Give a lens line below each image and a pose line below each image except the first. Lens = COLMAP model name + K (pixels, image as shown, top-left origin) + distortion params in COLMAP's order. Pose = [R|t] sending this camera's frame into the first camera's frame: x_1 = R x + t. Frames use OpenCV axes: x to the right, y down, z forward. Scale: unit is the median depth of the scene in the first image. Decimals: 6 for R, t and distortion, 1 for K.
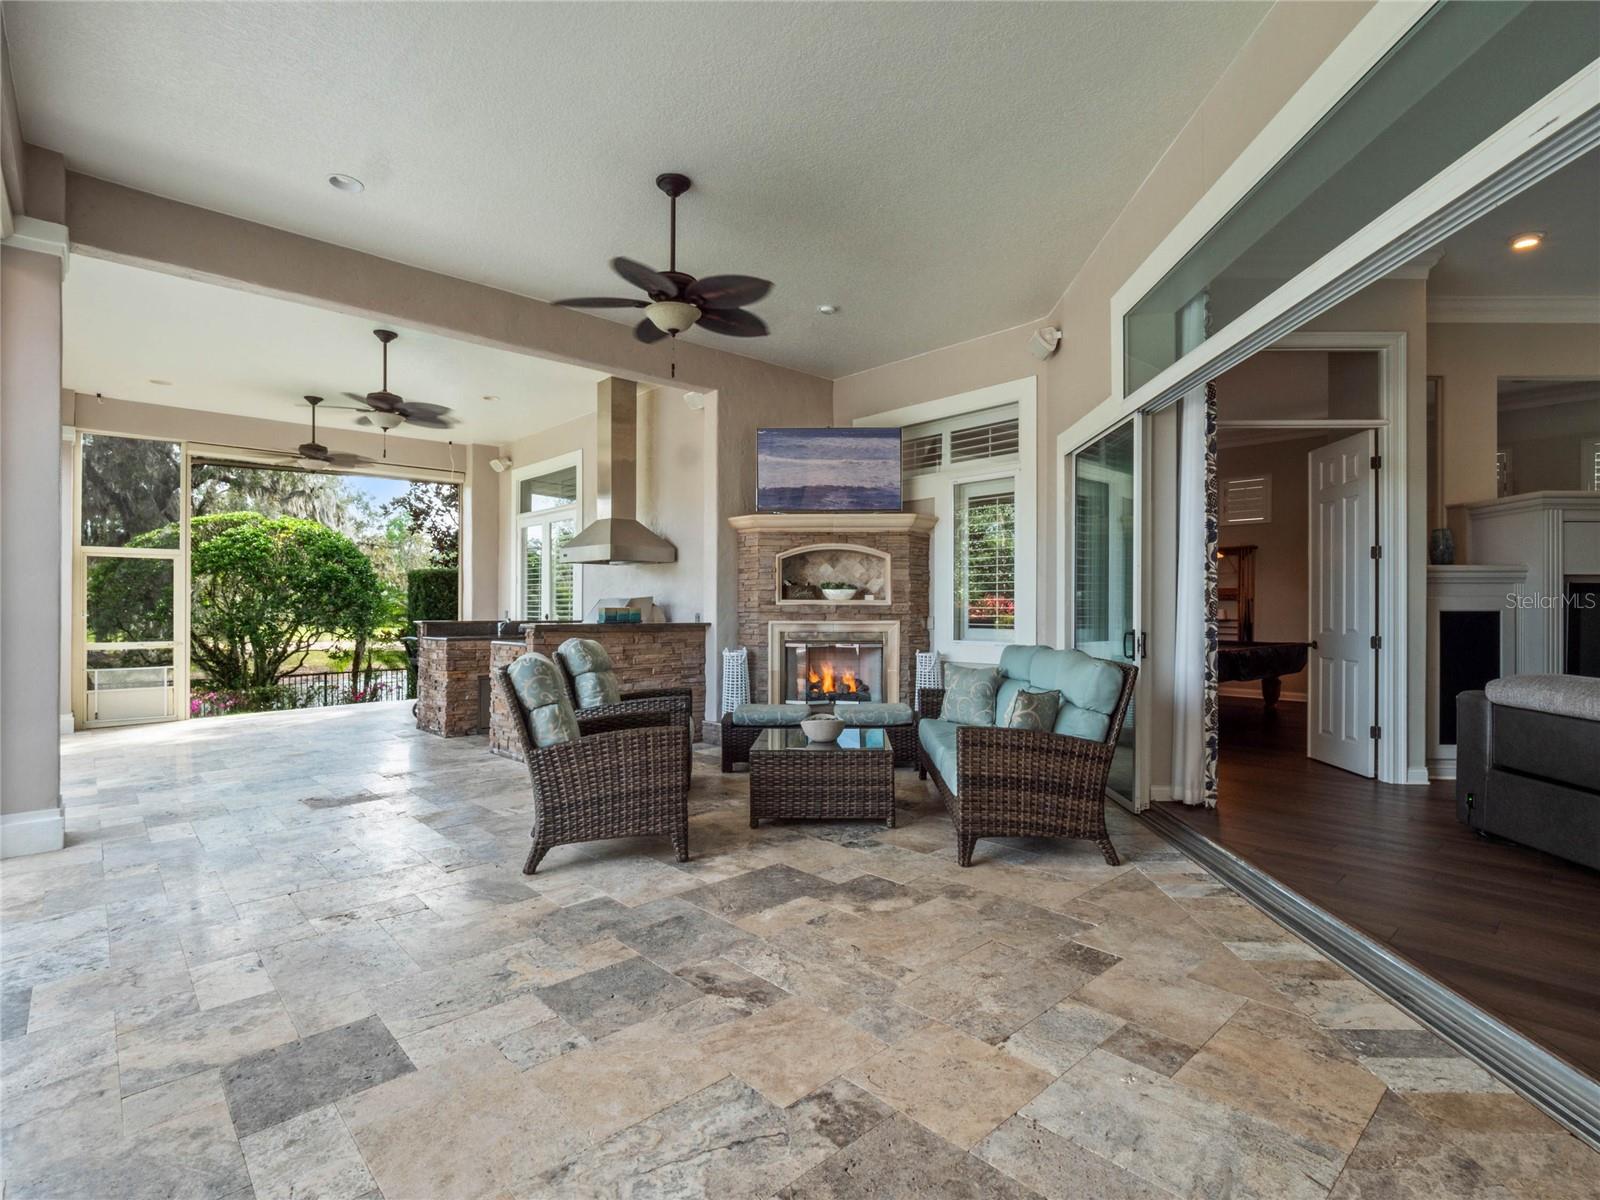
lens RADIAL K [[777.6, 0, 797.5], [0, 777.6, 602.6], [0, 0, 1]] dist [-0.017481, -0.001378]
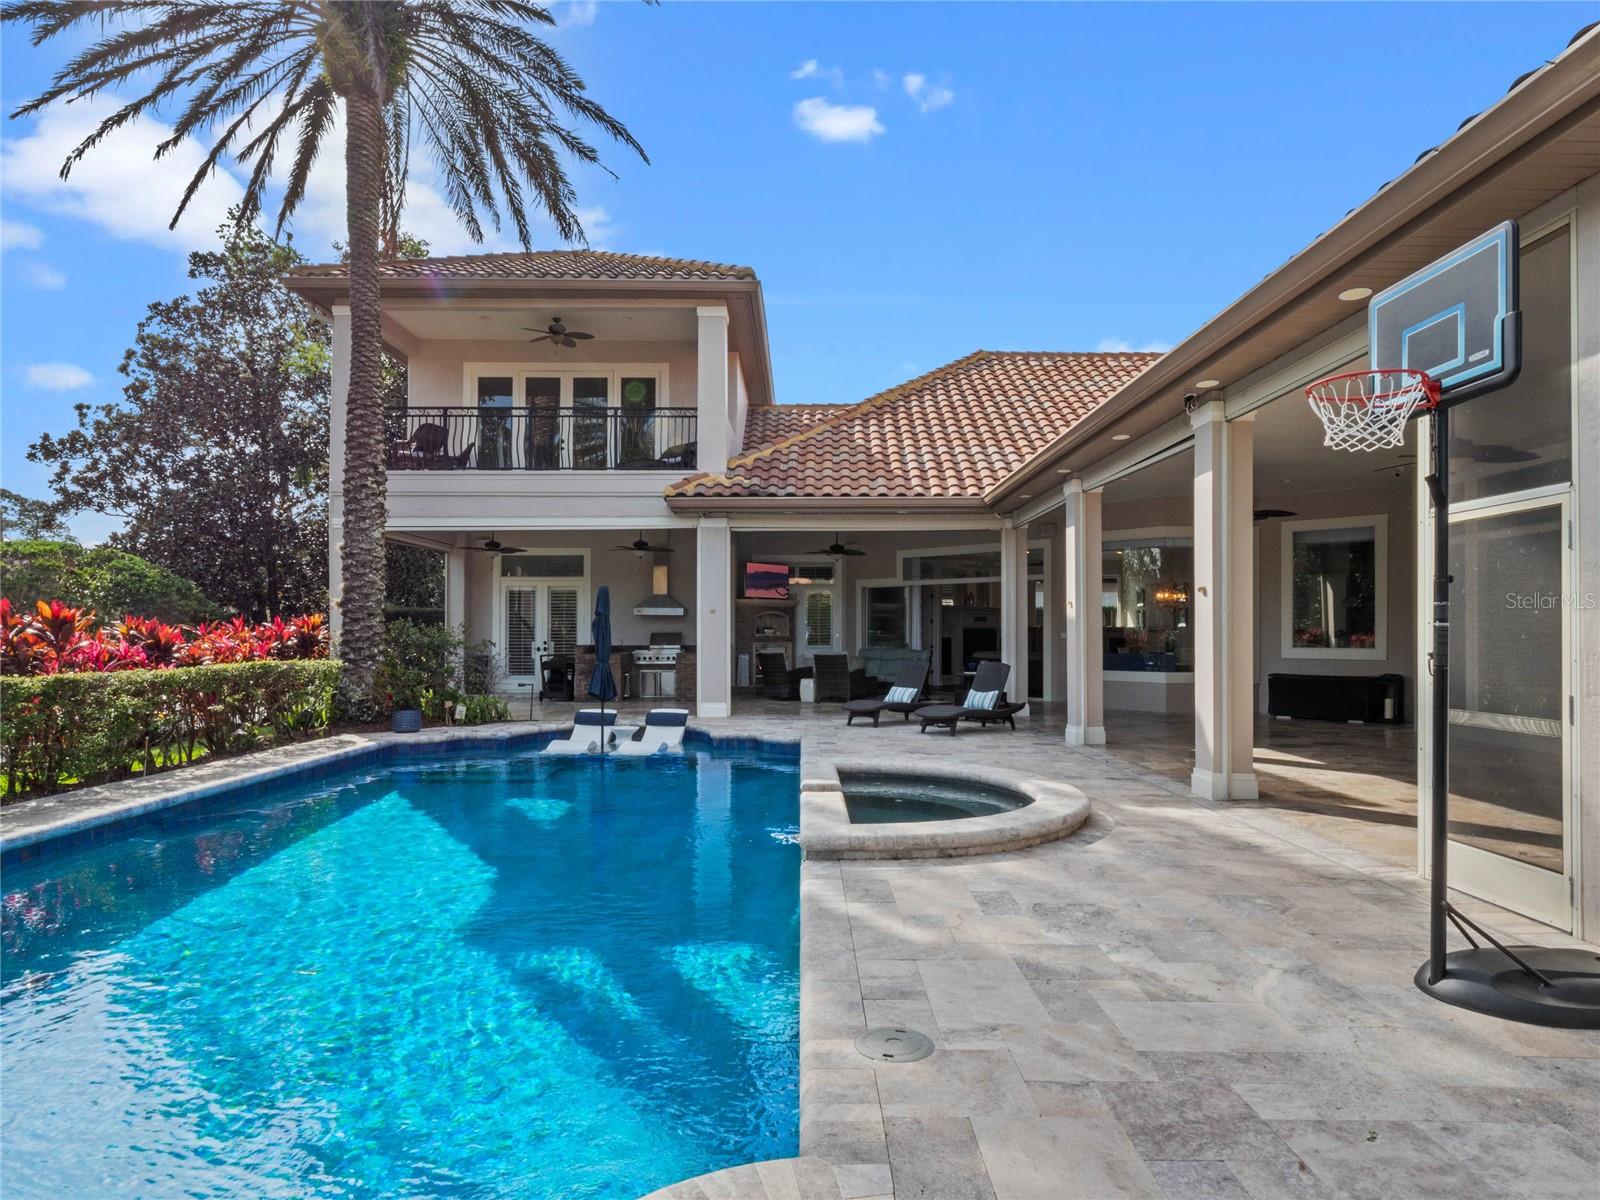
lens RADIAL K [[920.8, 0, 802.9], [0, 920.8, 626.0], [0, 0, 1]] dist [0.000236, -0.002129]
pose [[0.667544, 0.002320, 0.744566, -2.192927], [-0.002851, 0.999996, -0.000560, -0.031388], [-0.744565, -0.001749, 0.667548, -1.092993]]
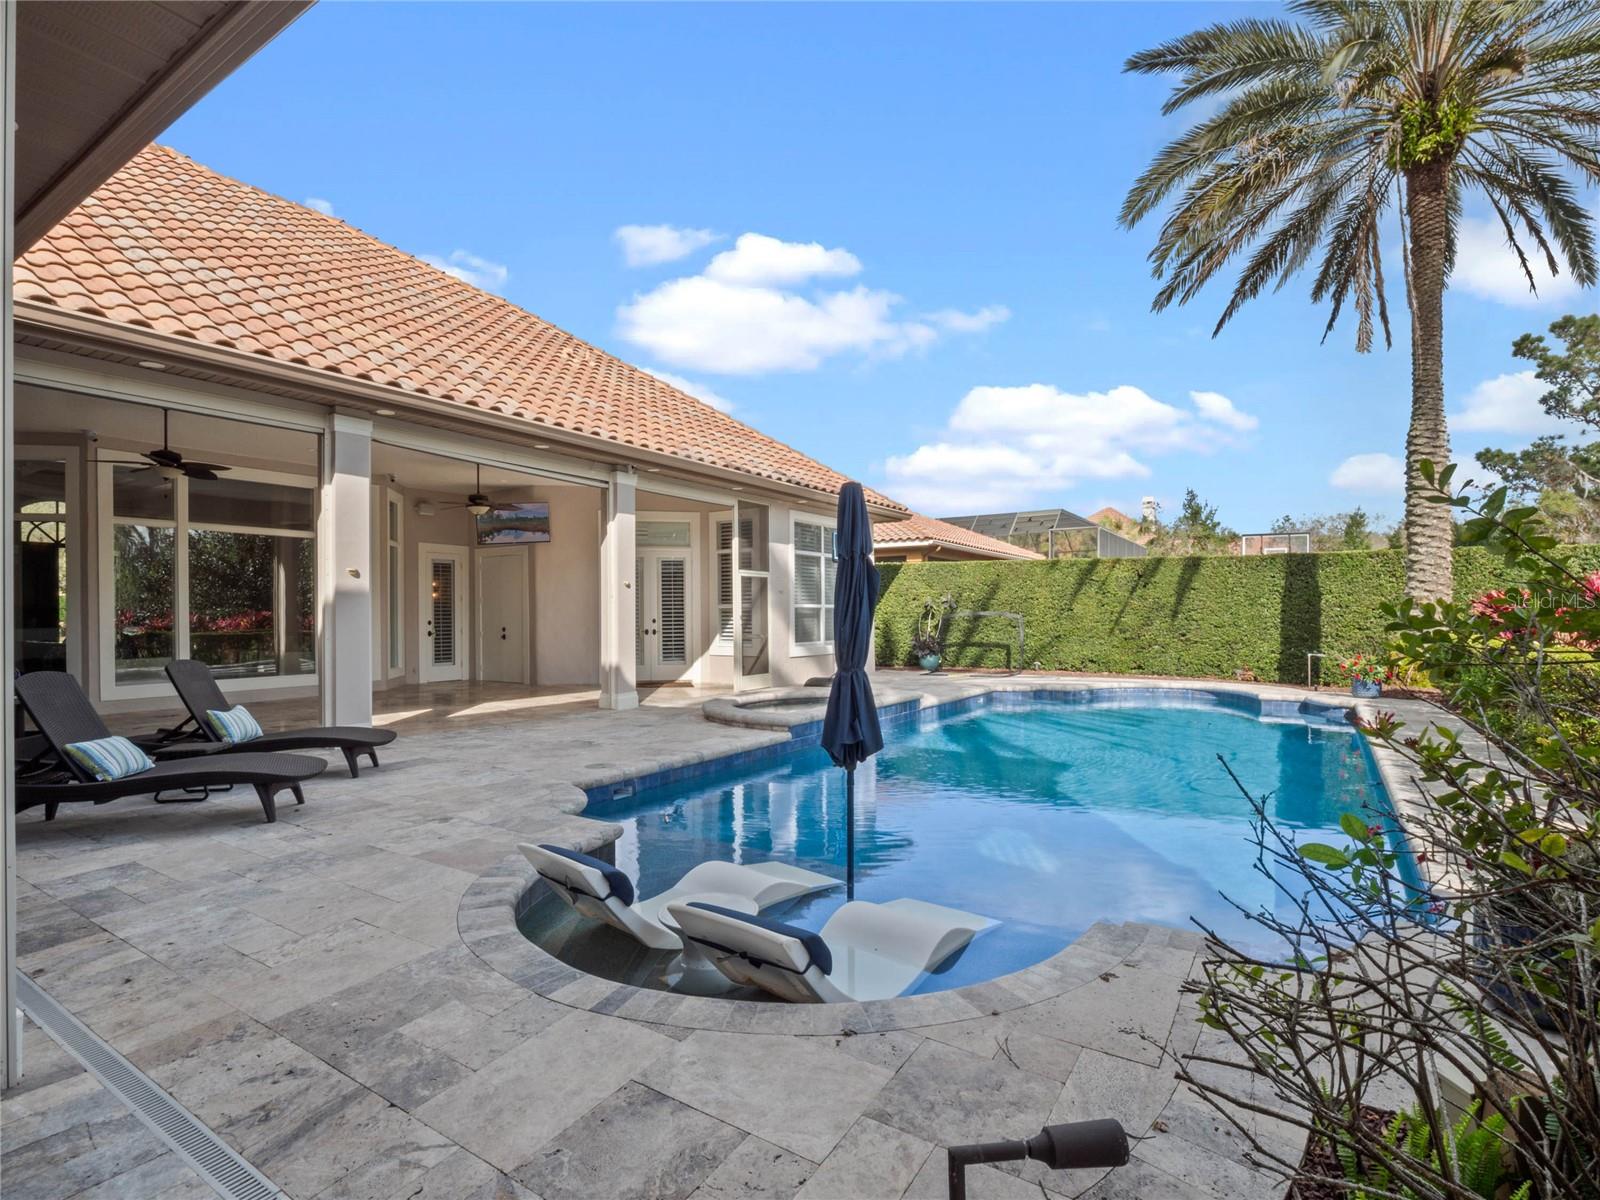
lens RADIAL K [[792.9, 0, 802.0], [0, 792.9, 619.2], [0, 0, 1]] dist [0.012557, -0.025179]
pose [[-0.966793, 0.001653, -0.255557, -0.908566], [0.002757, 0.999988, -0.003961, 0.000916], [0.255547, -0.004534, -0.966786, 1.010750]]
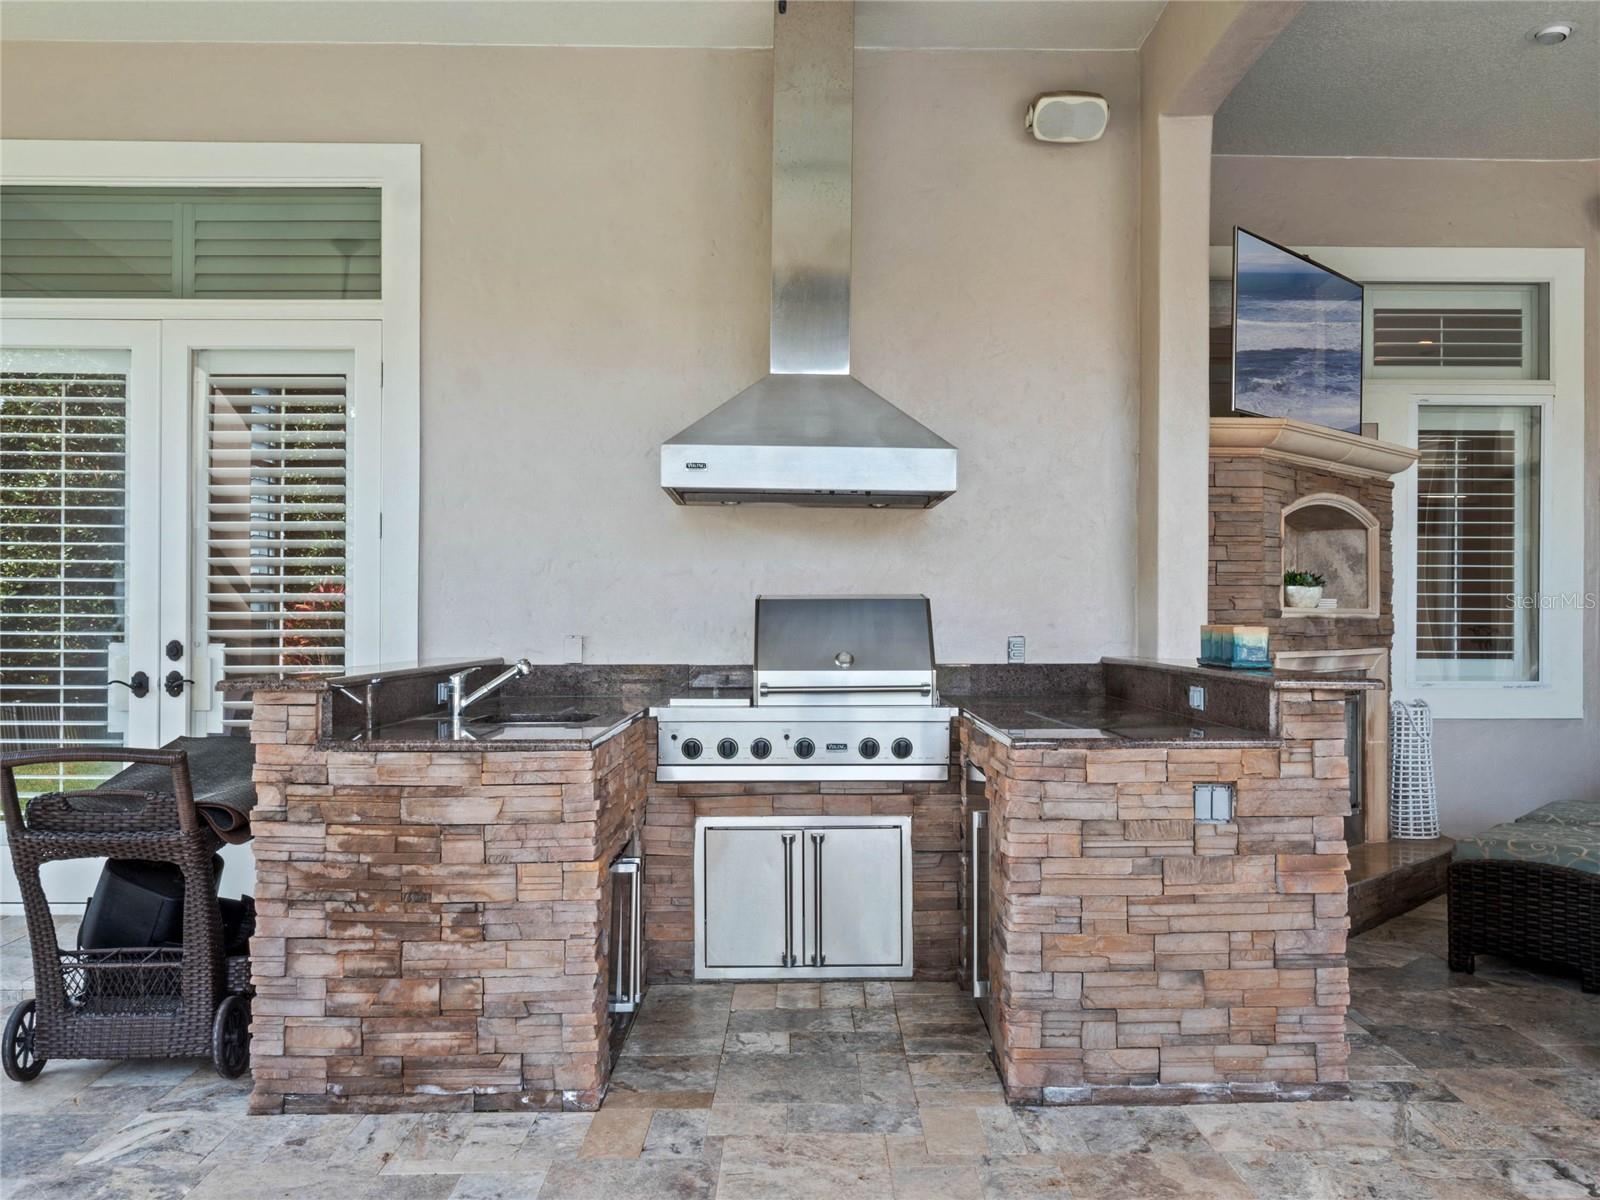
lens RADIAL K [[1298.3, 0, 800.0], [0, 1298.3, 600.0], [0, 0, 1]] dist [-0.000624, 0.002781]
pose [[0.667520, 0.000879, 0.744592, -0.847672], [-0.002704, 0.999996, 0.001243, -0.007744], [-0.744587, -0.002843, 0.667519, 0.733700]]
